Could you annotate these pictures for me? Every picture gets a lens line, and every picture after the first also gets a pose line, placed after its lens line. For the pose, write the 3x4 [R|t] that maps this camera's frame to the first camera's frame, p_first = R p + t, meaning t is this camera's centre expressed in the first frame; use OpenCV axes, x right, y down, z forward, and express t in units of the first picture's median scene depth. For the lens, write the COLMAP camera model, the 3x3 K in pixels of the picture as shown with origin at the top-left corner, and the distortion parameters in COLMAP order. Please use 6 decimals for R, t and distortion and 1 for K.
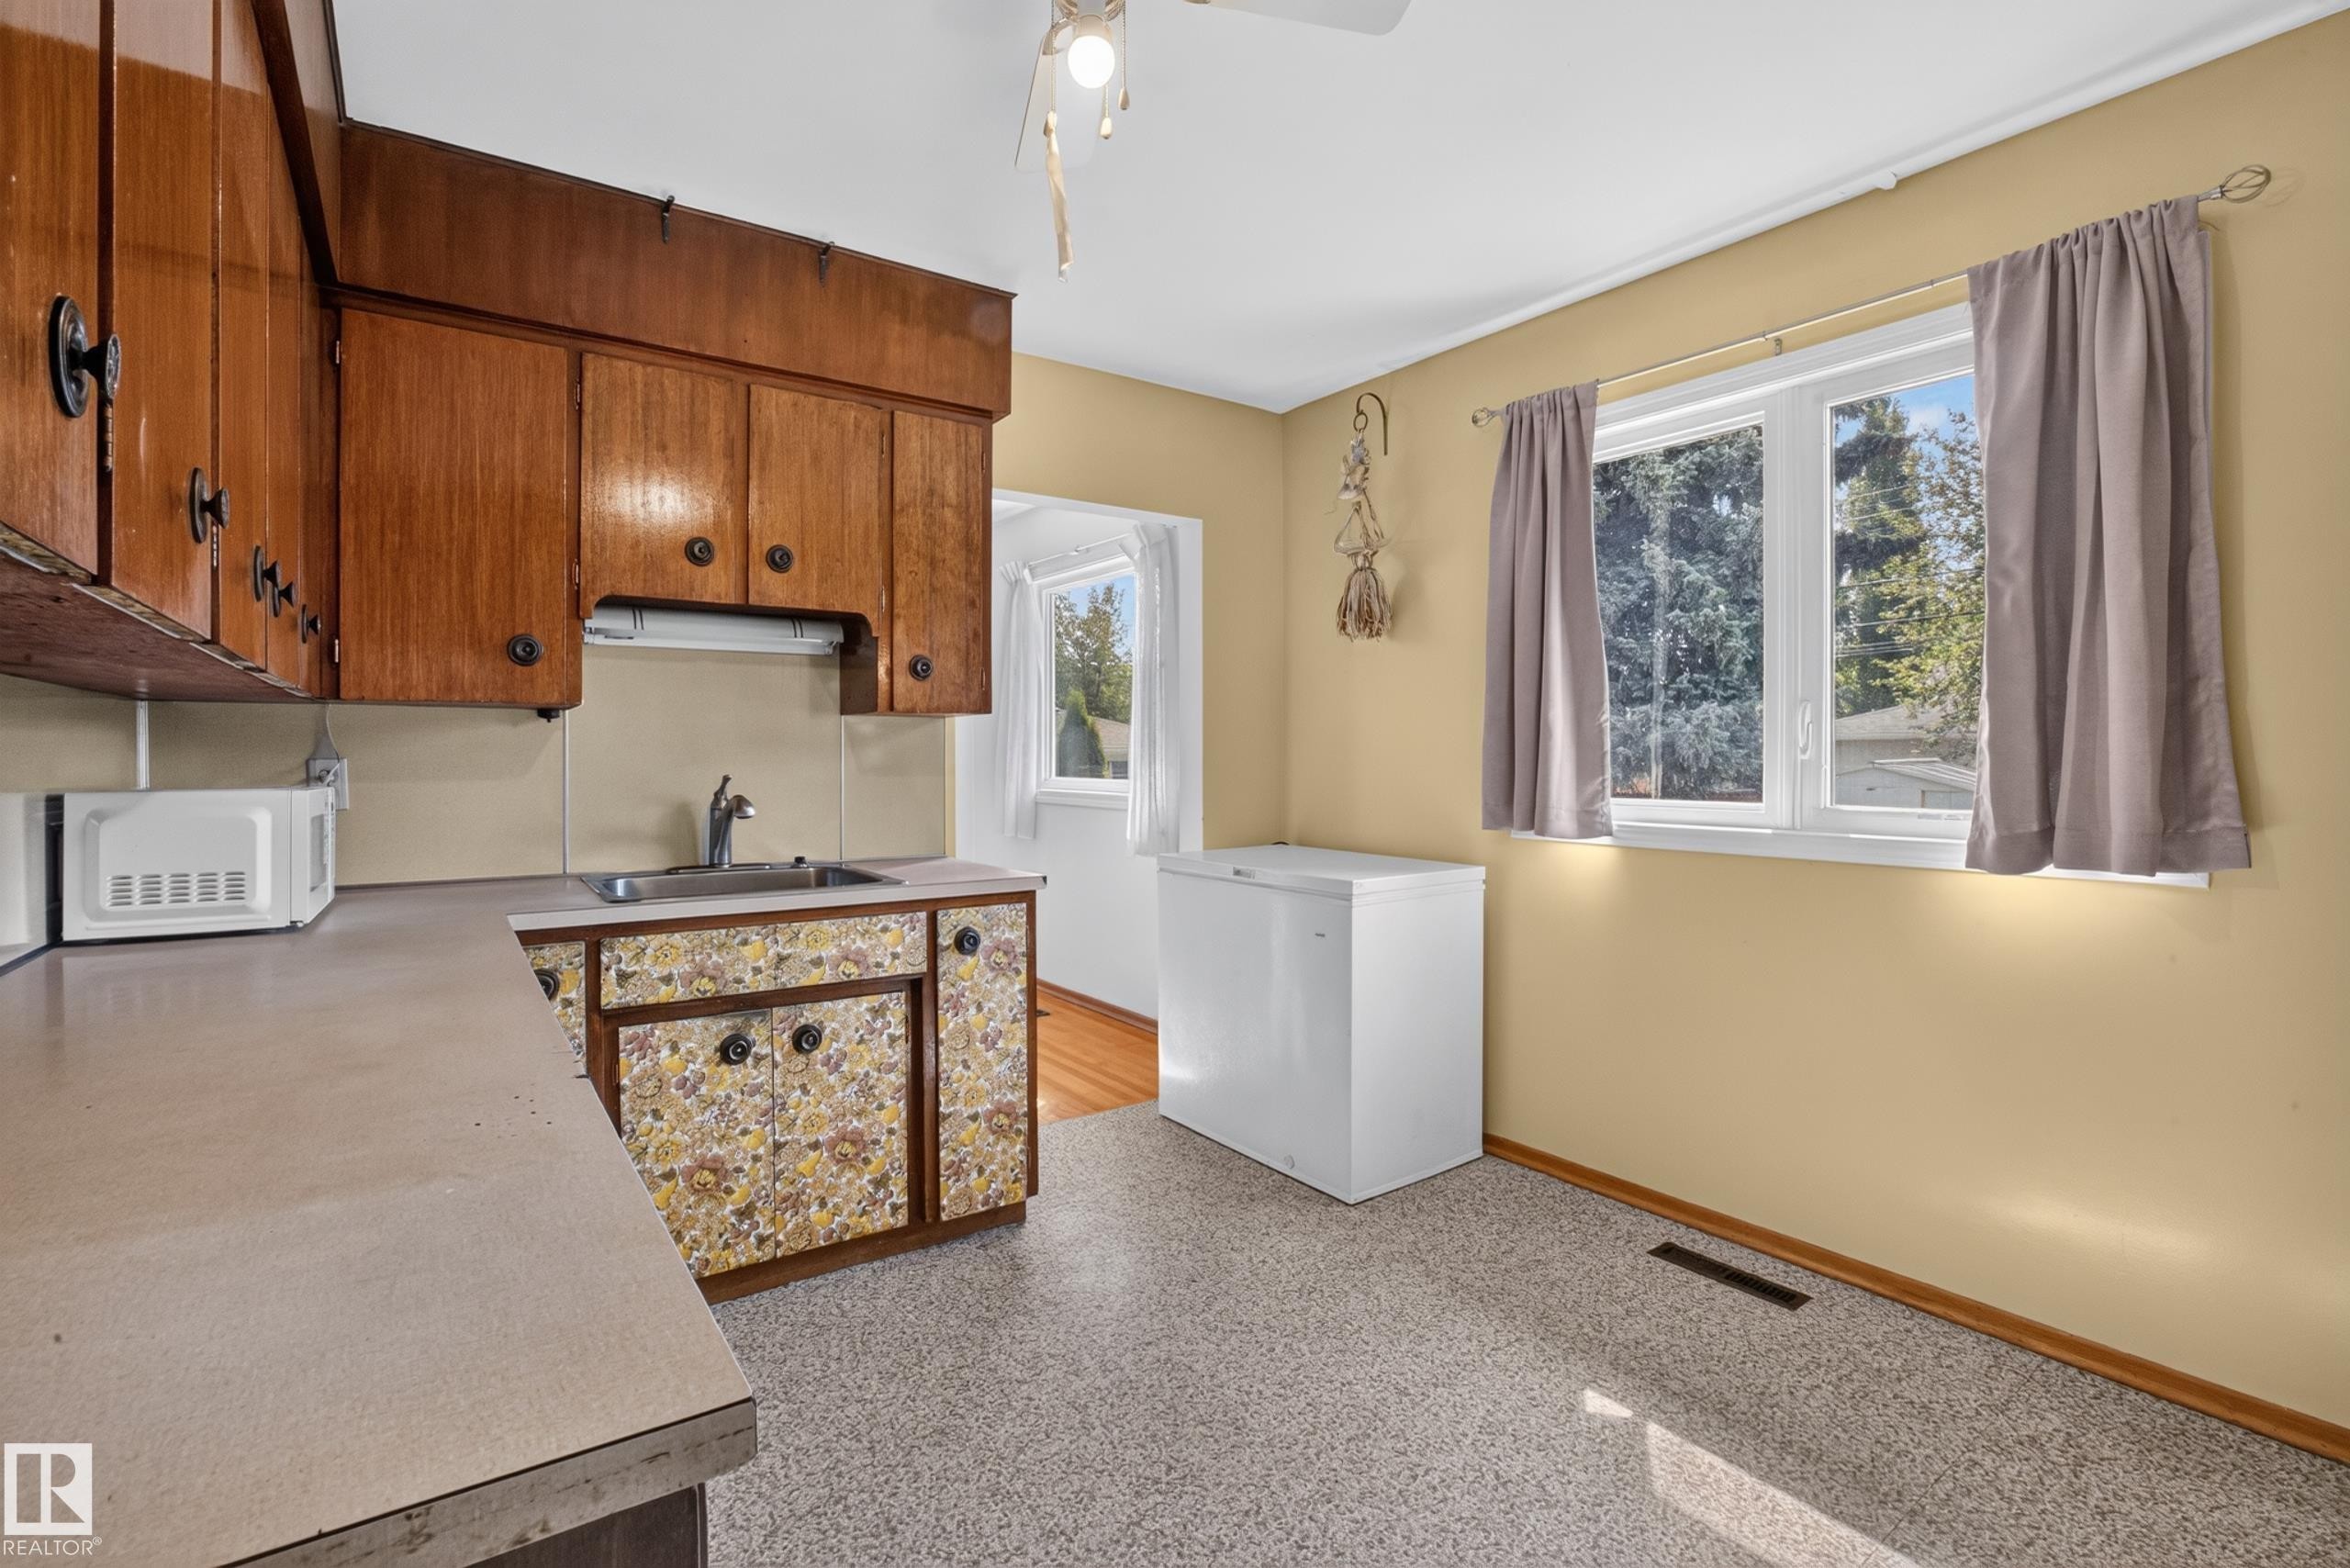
lens RADIAL K [[1091.0, 0, 1169.7], [0, 1091.0, 755.1], [0, 0, 1]] dist [-0.000843, 0.000259]
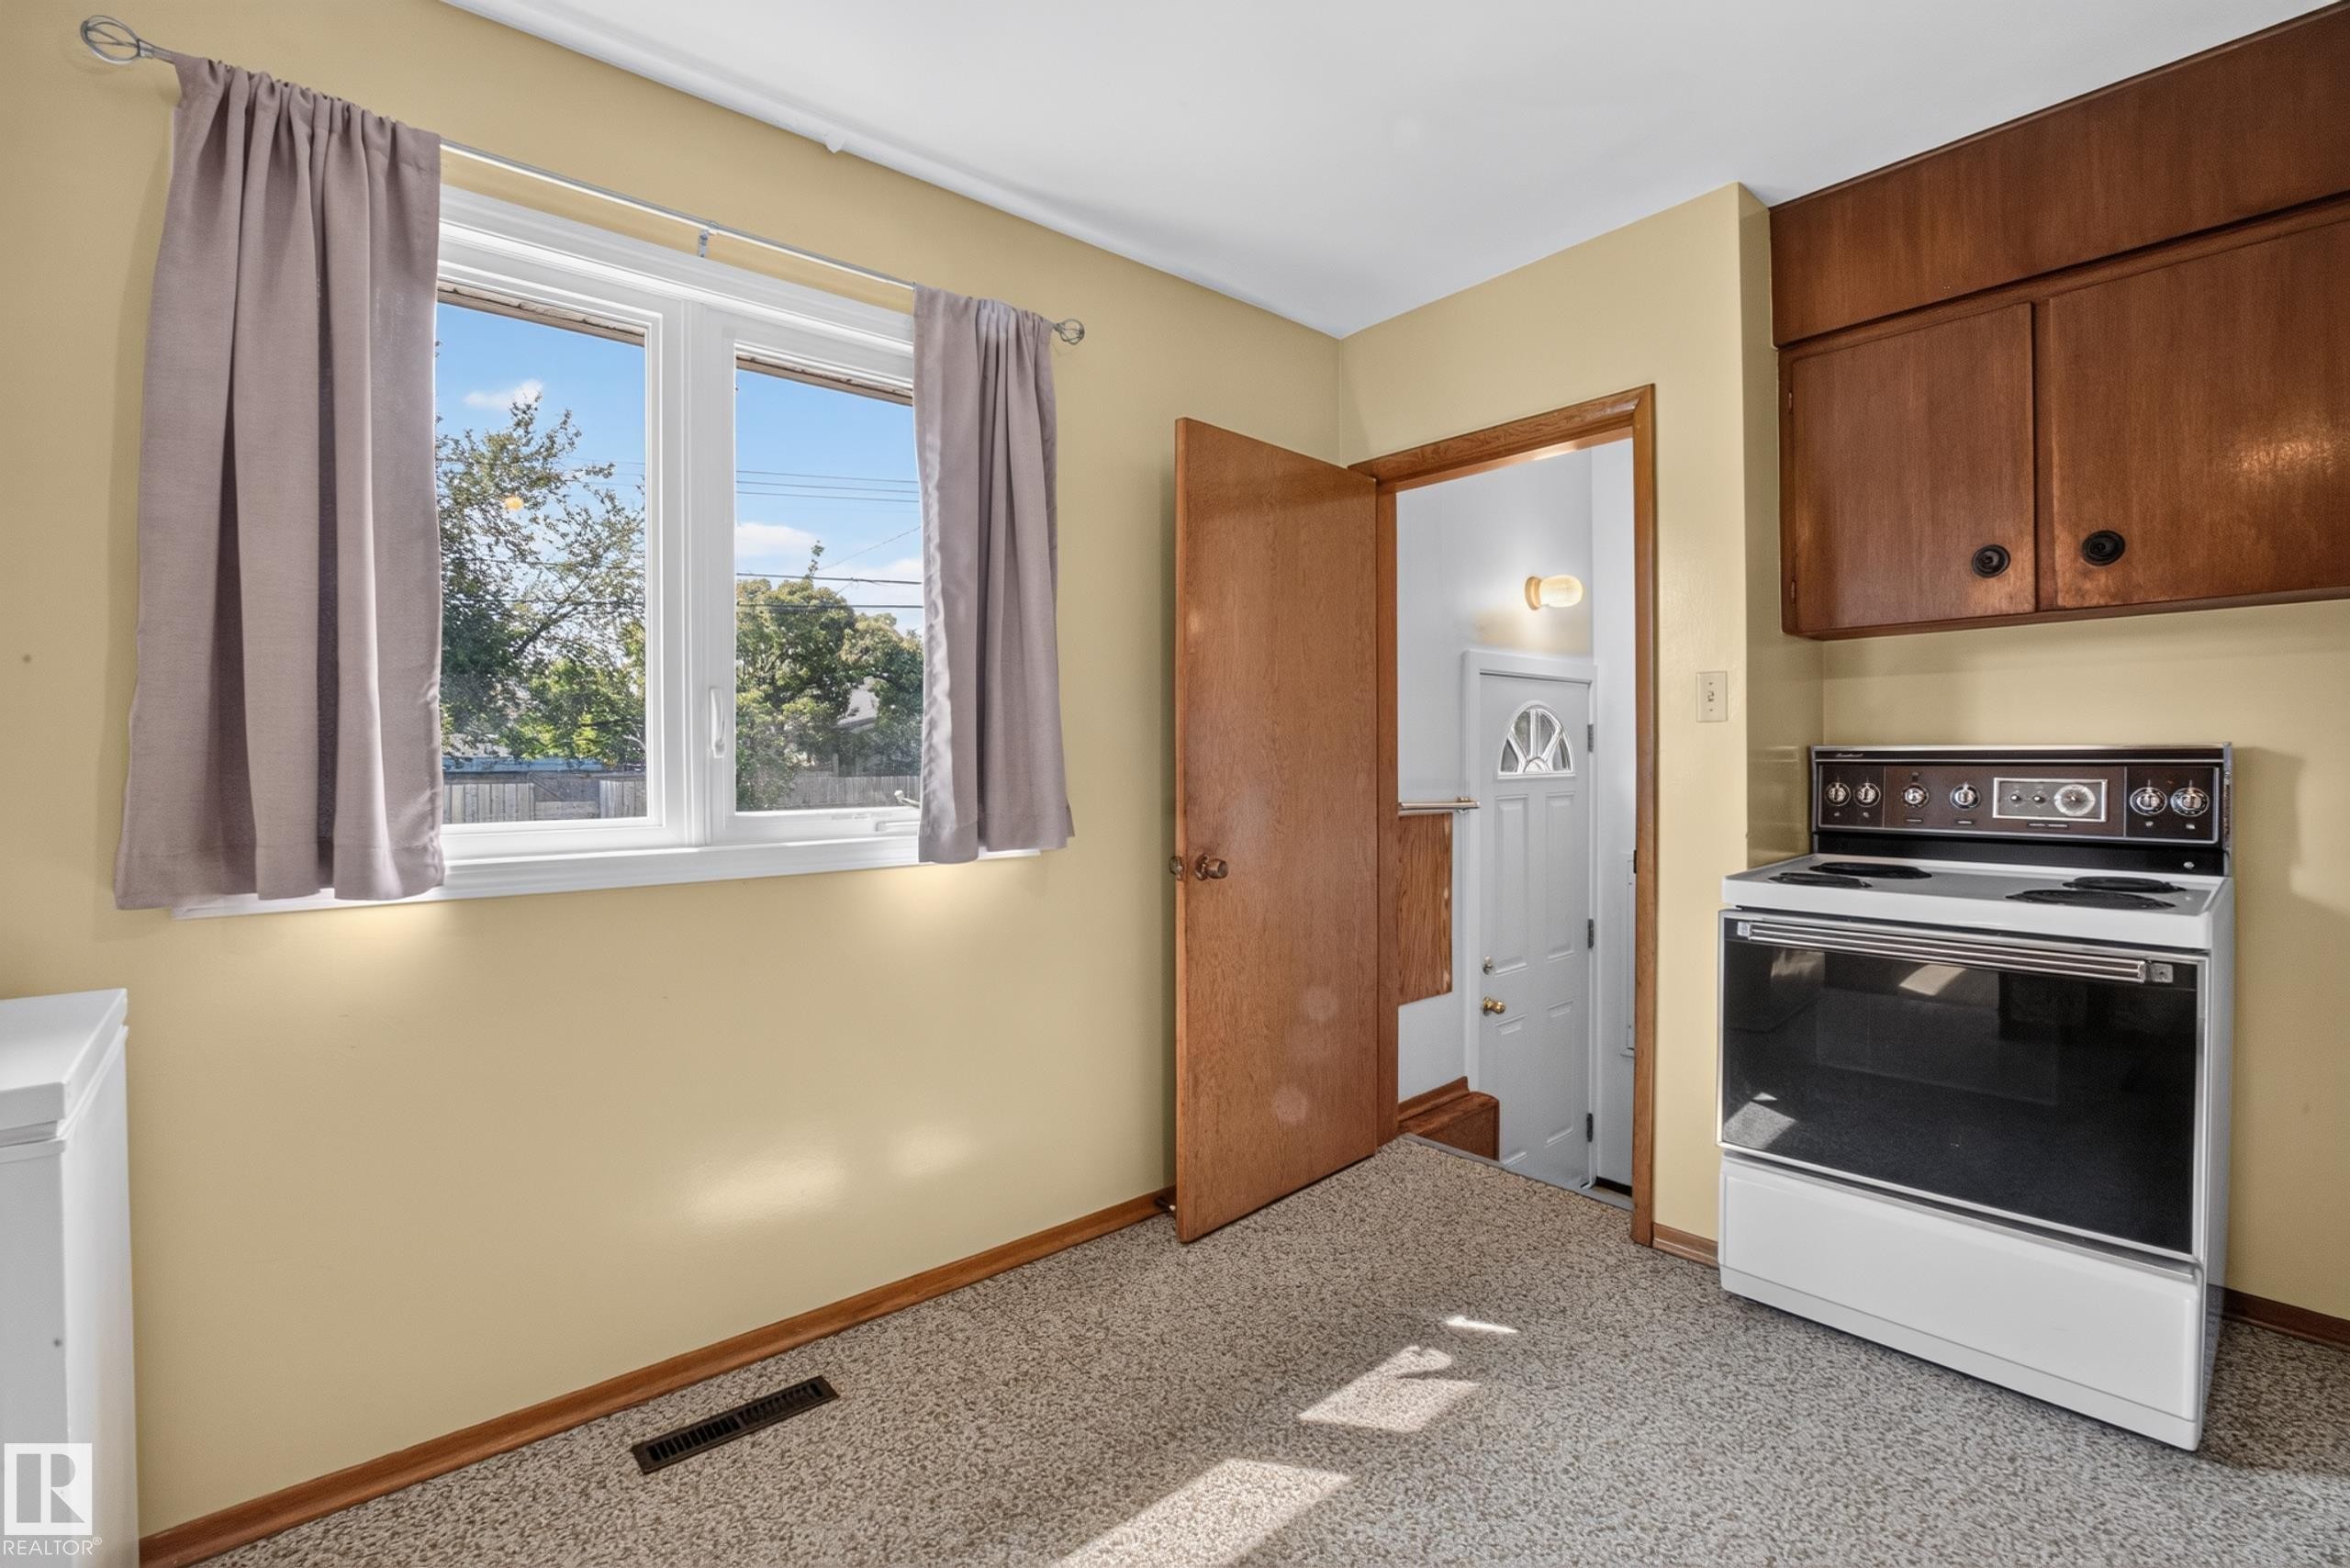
lens RADIAL K [[1091.0, 0, 1169.7], [0, 1091.0, 755.1], [0, 0, 1]] dist [-0.000843, 0.000259]
pose [[-0.094425, -0.000614, 0.995532, -0.279552], [0.003765, 0.999992, 0.000973, 0.001446], [-0.995525, 0.003840, -0.094422, 0.734119]]
